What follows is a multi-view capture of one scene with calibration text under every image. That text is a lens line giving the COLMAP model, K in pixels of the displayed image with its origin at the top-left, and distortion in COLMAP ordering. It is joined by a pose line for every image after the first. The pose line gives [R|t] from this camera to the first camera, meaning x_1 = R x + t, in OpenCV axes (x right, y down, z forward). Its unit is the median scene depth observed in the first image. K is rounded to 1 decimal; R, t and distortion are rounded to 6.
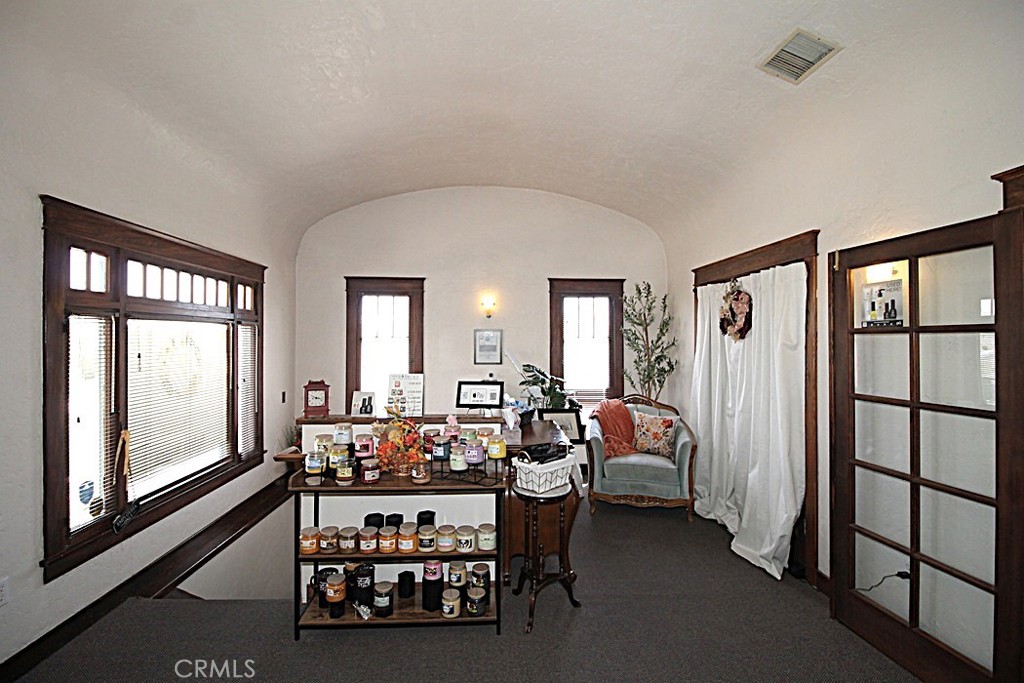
lens RADIAL K [[515.2, 0, 512.0], [0, 515.2, 341.5], [0, 0, 1]] dist [-0.000018, -0.000171]
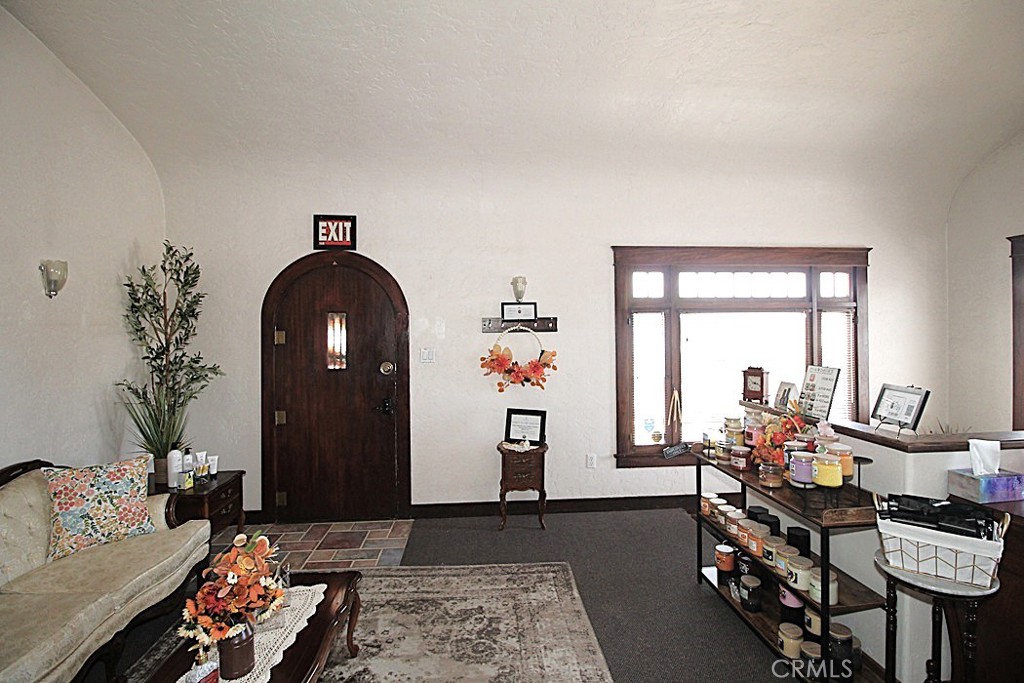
lens RADIAL K [[515.2, 0, 512.0], [0, 515.2, 341.5], [0, 0, 1]] dist [-0.000018, -0.000171]
pose [[0.002510, 0.023673, -0.999717, 0.699181], [0.010816, 0.999661, 0.023699, -0.004465], [0.999938, -0.010872, 0.002253, 0.538718]]
